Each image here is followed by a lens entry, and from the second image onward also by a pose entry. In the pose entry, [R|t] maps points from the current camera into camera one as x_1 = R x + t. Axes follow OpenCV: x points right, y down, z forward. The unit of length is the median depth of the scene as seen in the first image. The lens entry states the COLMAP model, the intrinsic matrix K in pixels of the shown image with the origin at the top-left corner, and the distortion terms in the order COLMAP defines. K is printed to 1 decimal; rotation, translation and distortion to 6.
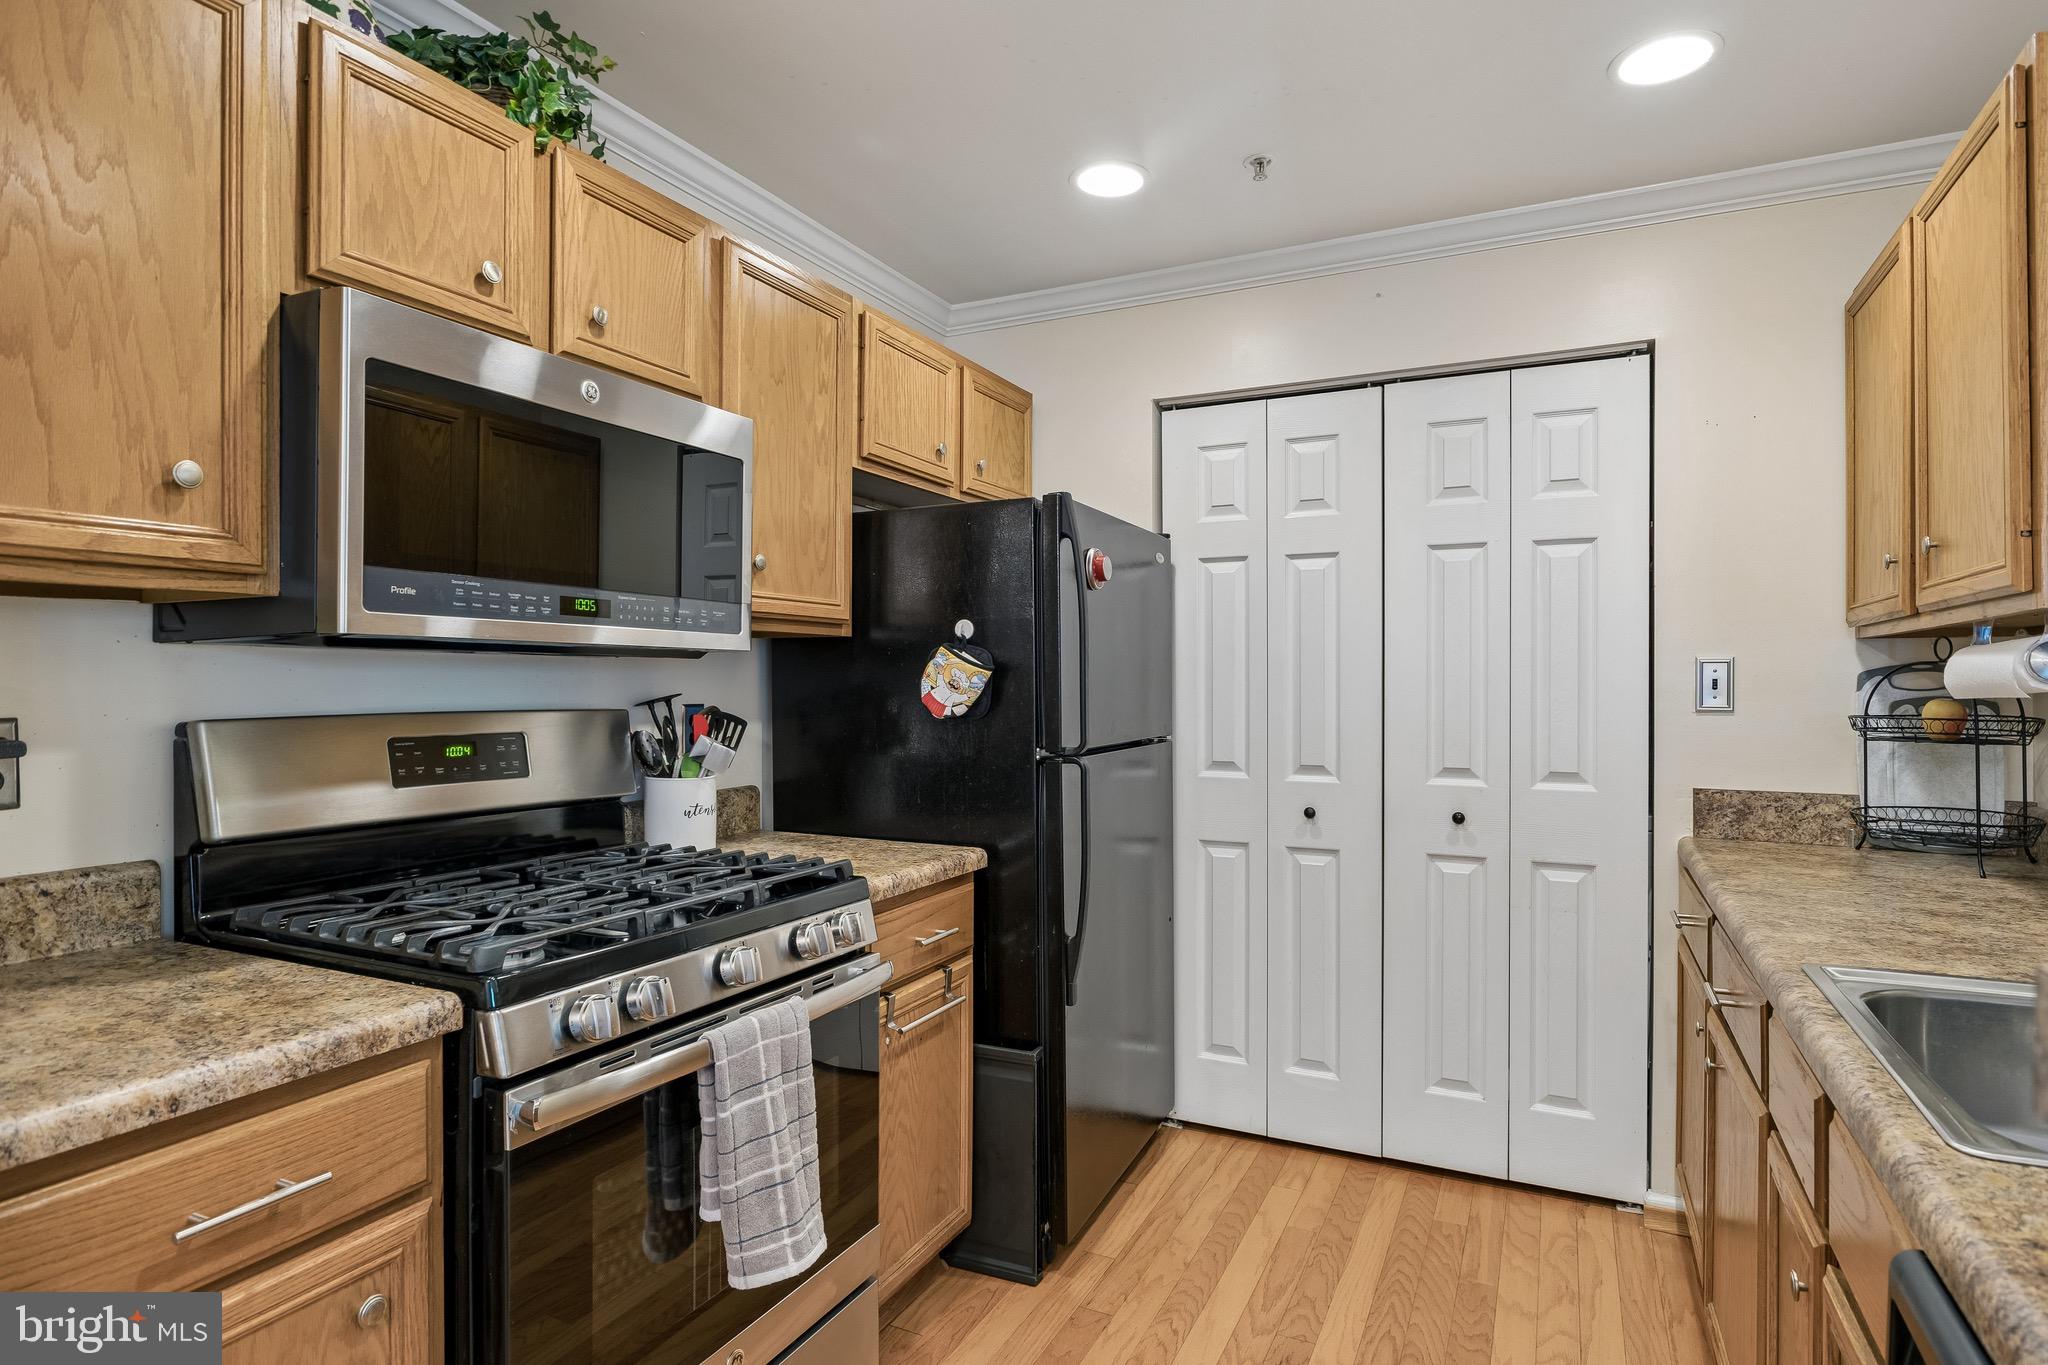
lens RADIAL K [[1119.6, 0, 1021.8], [0, 1119.6, 689.7], [0, 0, 1]] dist [-0.011480, -0.000170]
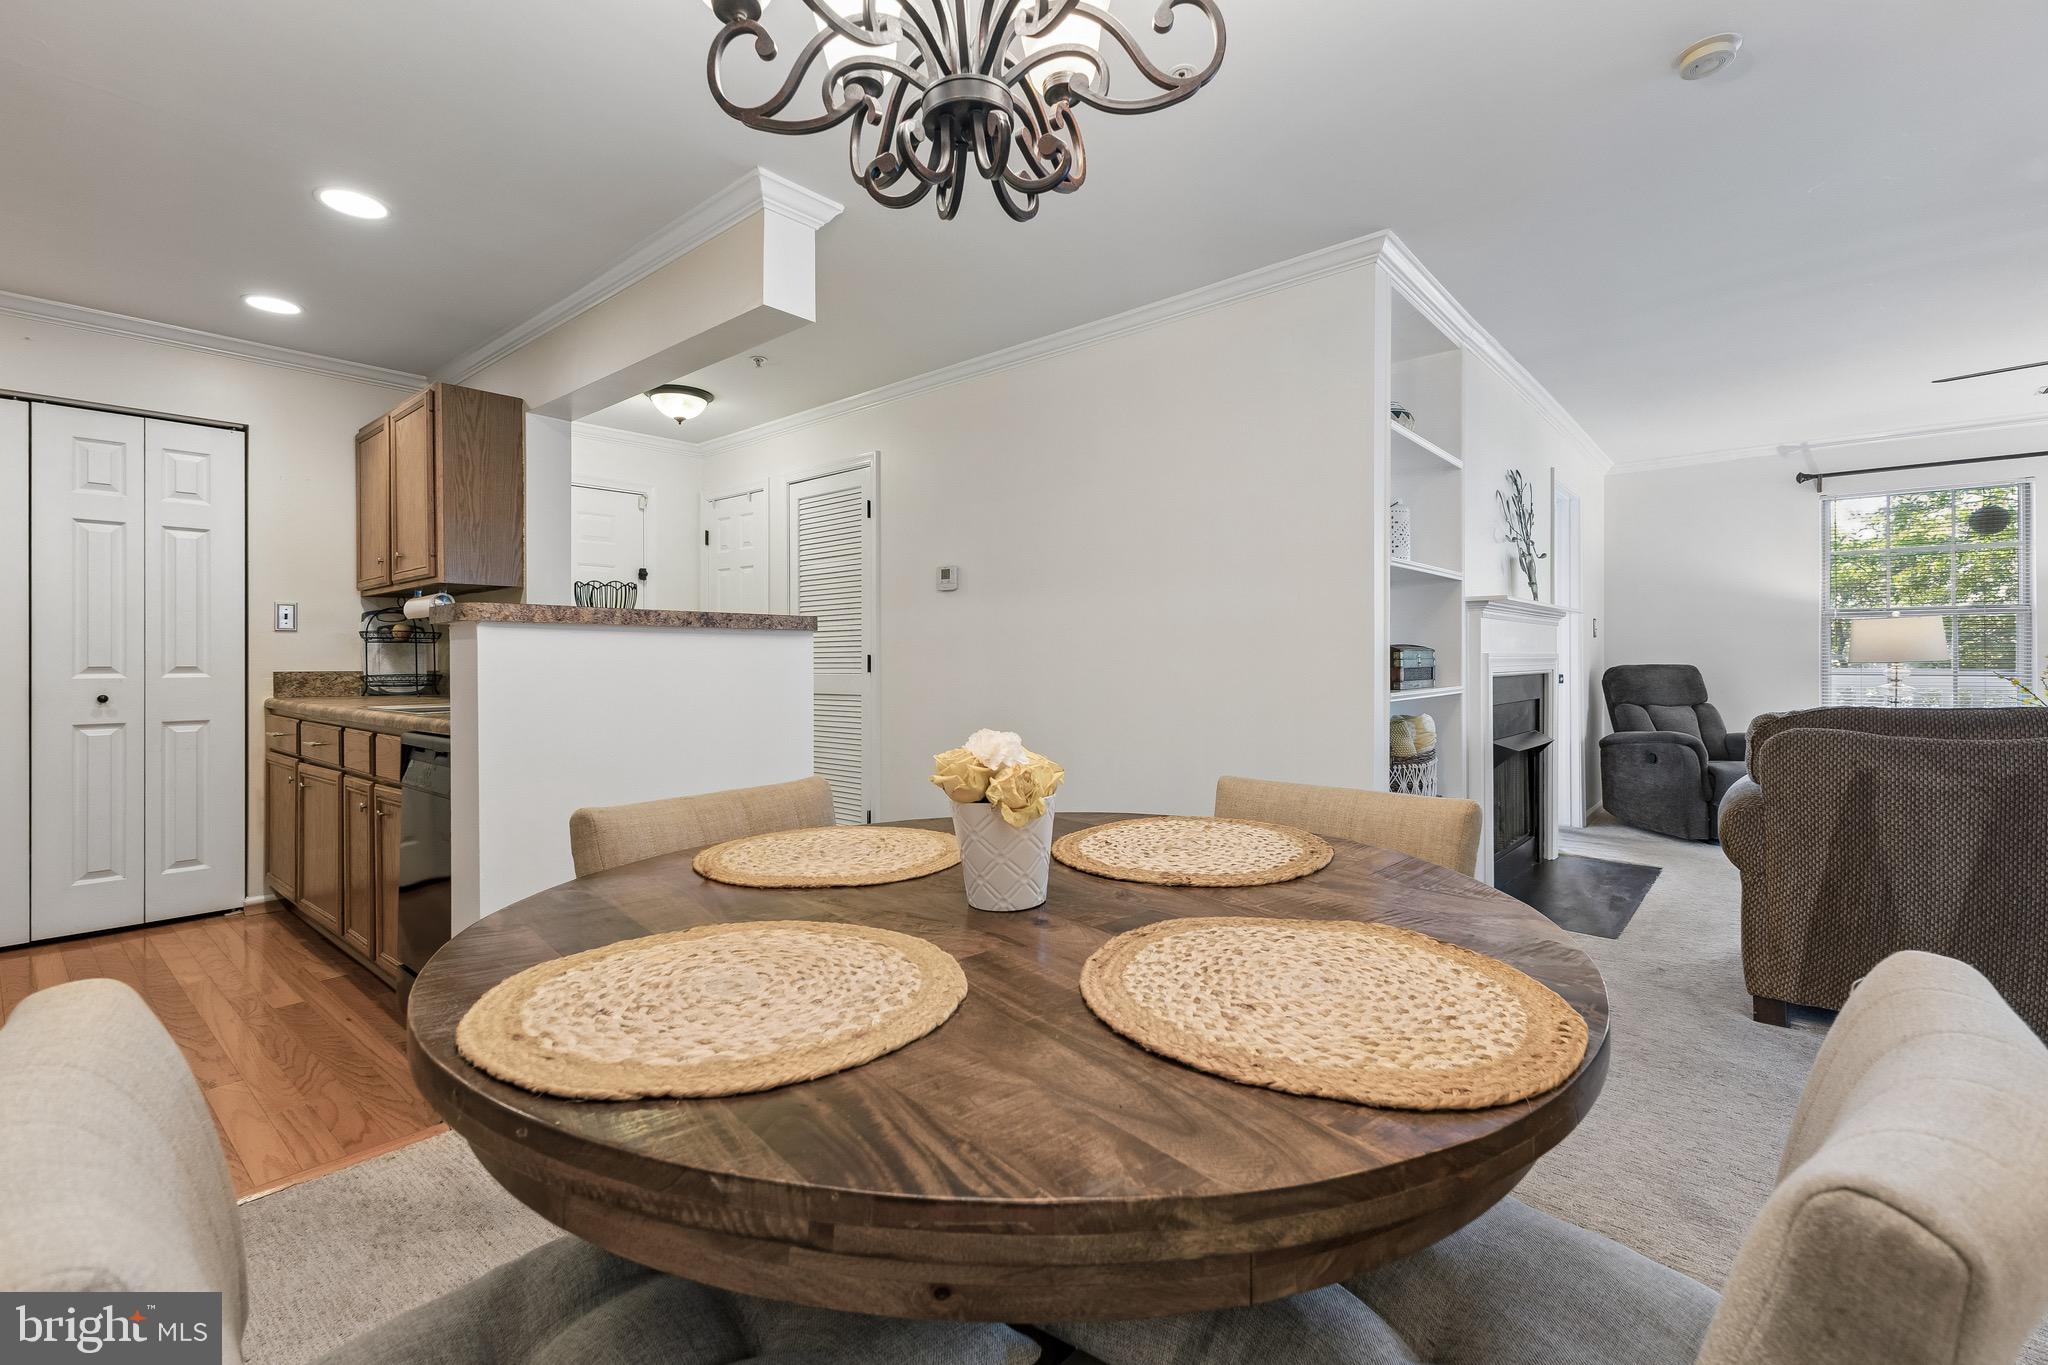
lens RADIAL K [[876.1, 0, 1017.7], [0, 876.1, 656.4], [0, 0, 1]] dist [0.007640, -0.003393]
pose [[0.249795, -0.000644, 0.968298, -0.594161], [0.008752, 0.999960, -0.001593, 0.088330], [-0.968259, 0.008872, 0.249791, -0.666051]]
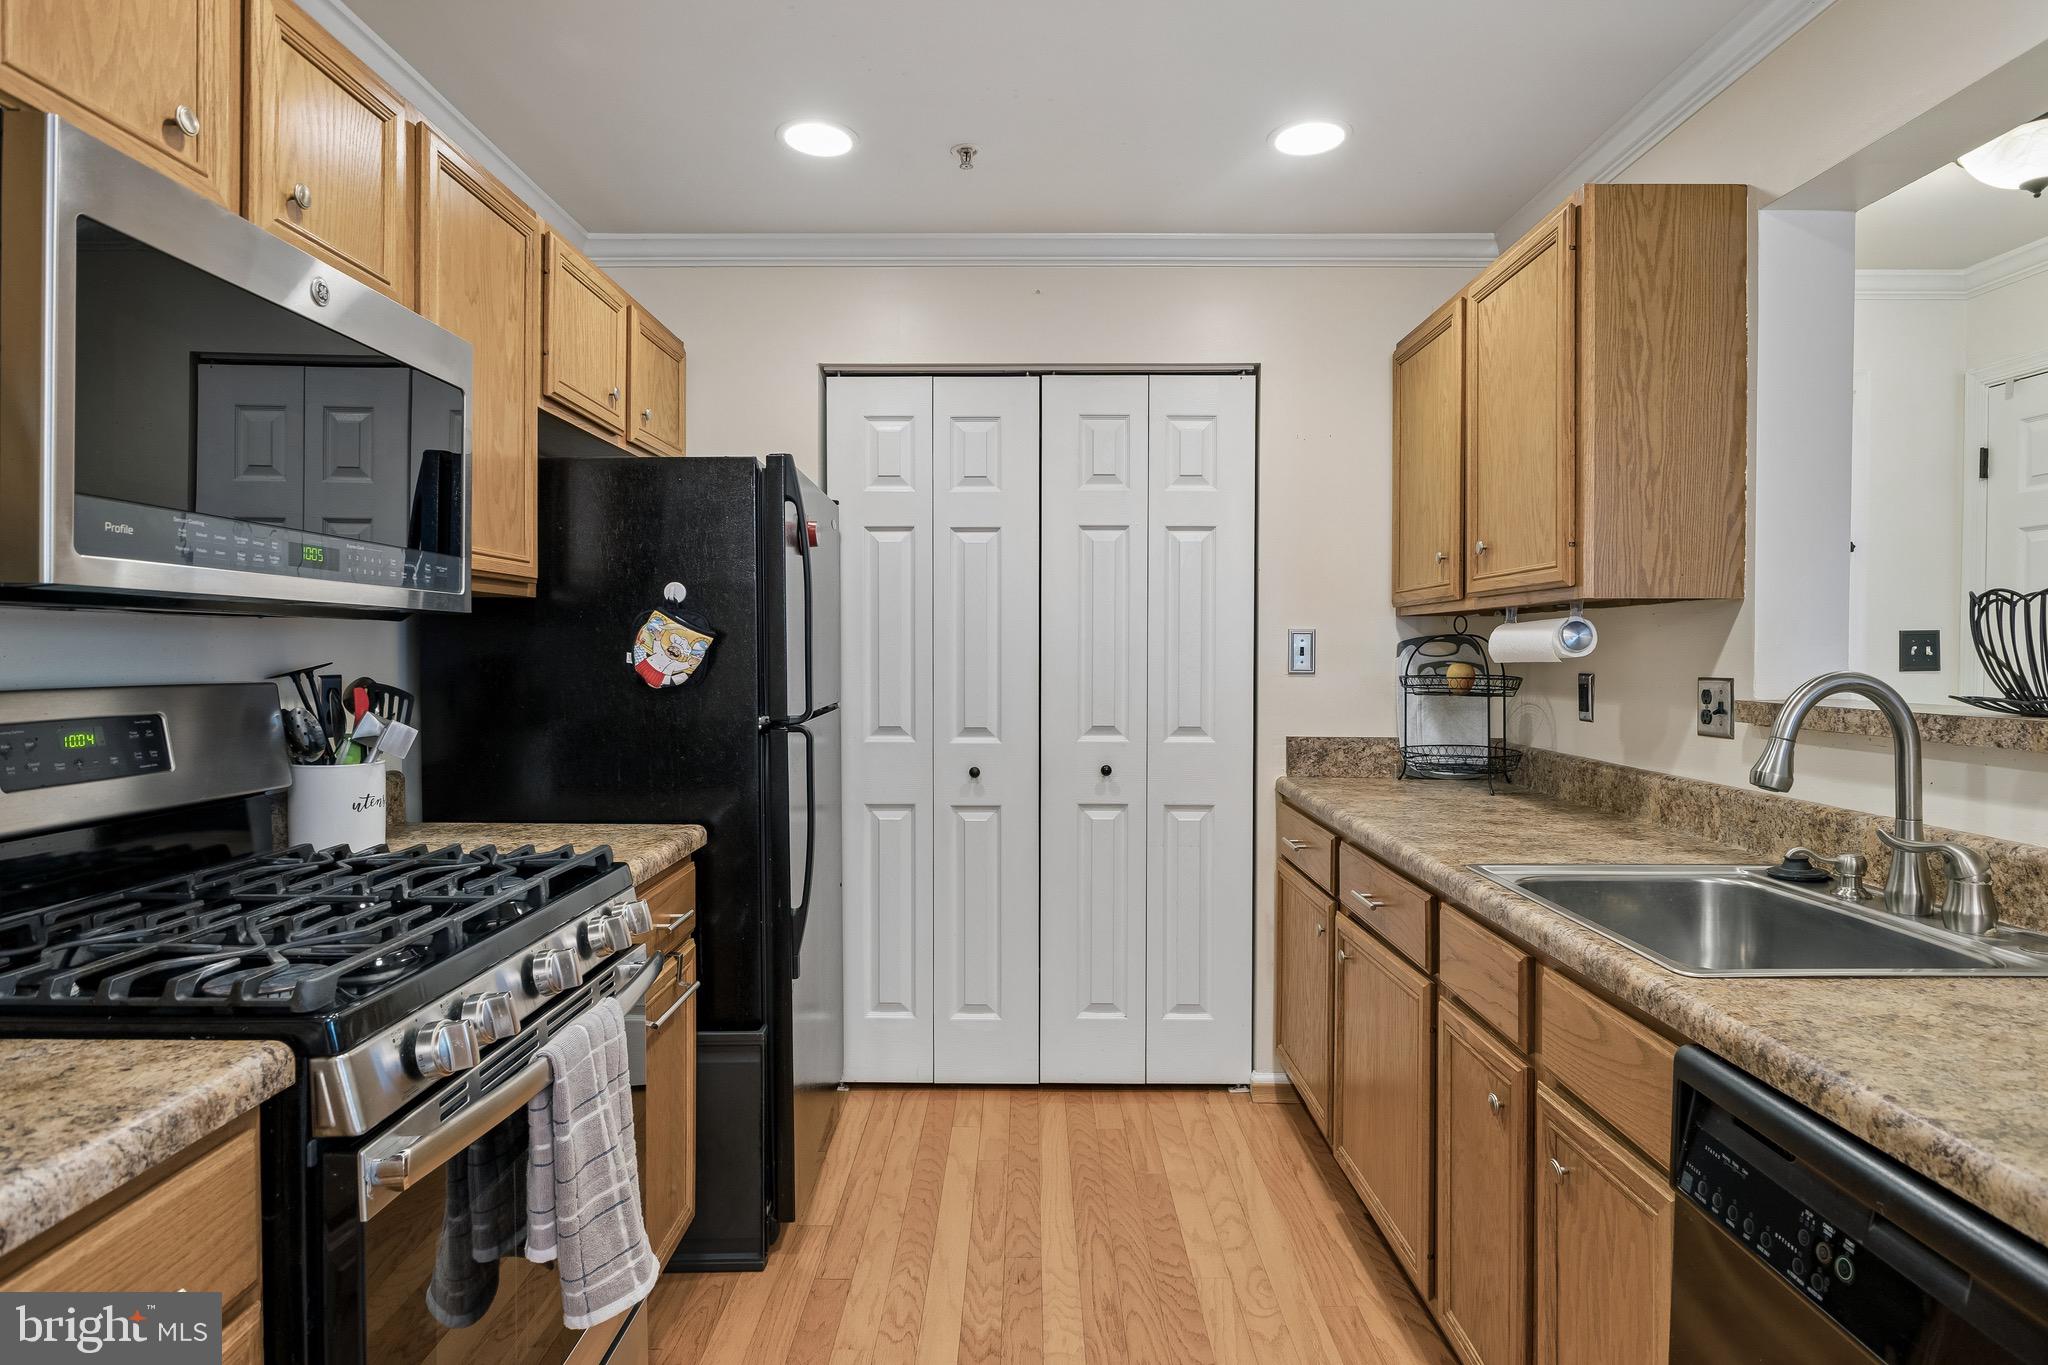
lens RADIAL K [[1119.6, 0, 1049.1], [0, 1119.6, 668.9], [0, 0, 1]] dist [-0.011480, -0.000170]
pose [[0.893976, -0.006782, 0.448064, -0.207220], [0.001469, 0.999924, 0.012205, -0.001177], [-0.448113, -0.010253, 0.893918, 0.026484]]
